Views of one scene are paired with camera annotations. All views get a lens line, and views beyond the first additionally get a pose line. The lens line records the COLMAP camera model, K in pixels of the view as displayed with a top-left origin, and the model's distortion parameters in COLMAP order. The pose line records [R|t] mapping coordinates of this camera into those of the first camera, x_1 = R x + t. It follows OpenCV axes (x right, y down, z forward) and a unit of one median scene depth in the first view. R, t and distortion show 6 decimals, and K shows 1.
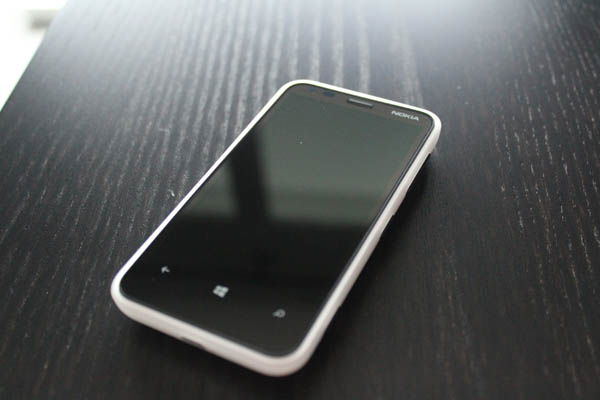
lens RADIAL K [[734.5, 0, 300.0], [0, 734.5, 200.0], [0, 0, 1]] dist [-0.000863, 0.009934]
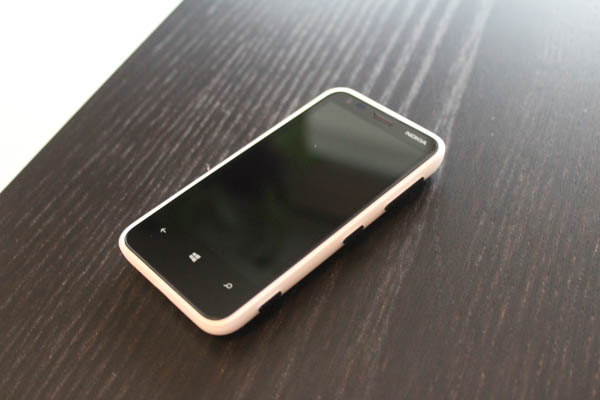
lens RADIAL K [[734.5, 0, 300.0], [0, 734.5, 200.0], [0, 0, 1]] dist [-0.000863, 0.009934]
pose [[0.941735, 0.201707, -0.269165, 0.300941], [-0.185712, 0.979016, 0.083897, -0.086153], [0.280440, -0.029022, 0.959433, -0.106511]]
